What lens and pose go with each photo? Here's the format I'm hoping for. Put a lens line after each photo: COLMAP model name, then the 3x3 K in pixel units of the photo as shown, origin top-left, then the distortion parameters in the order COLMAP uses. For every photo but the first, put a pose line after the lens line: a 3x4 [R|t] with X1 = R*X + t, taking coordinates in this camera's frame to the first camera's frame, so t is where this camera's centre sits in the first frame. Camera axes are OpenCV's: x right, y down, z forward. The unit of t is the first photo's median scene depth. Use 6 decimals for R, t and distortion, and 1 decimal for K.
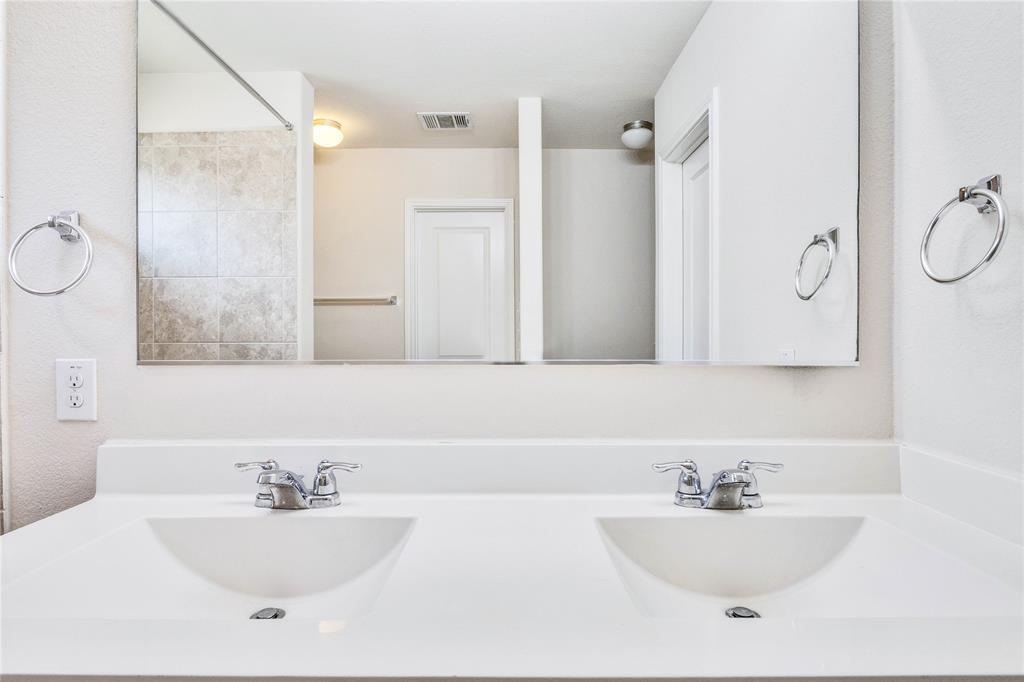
lens RADIAL K [[572.0, 0, 512.0], [0, 572.0, 341.0], [0, 0, 1]] dist [-0.001496, -0.000020]
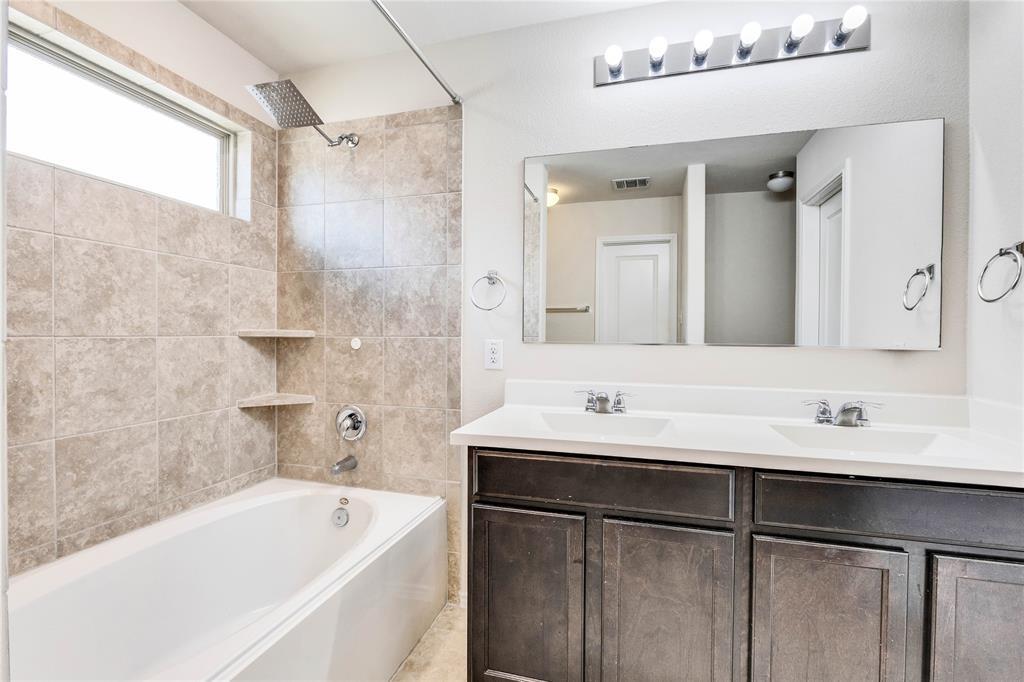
lens RADIAL K [[478.2, 0, 512.0], [0, 478.2, 341.0], [0, 0, 1]] dist [-0.000087, 0.000183]
pose [[0.962132, 0.013090, -0.272268, -0.179381], [-0.013059, 0.999913, 0.001928, 0.024816], [0.272270, 0.001701, 0.962219, -0.563742]]
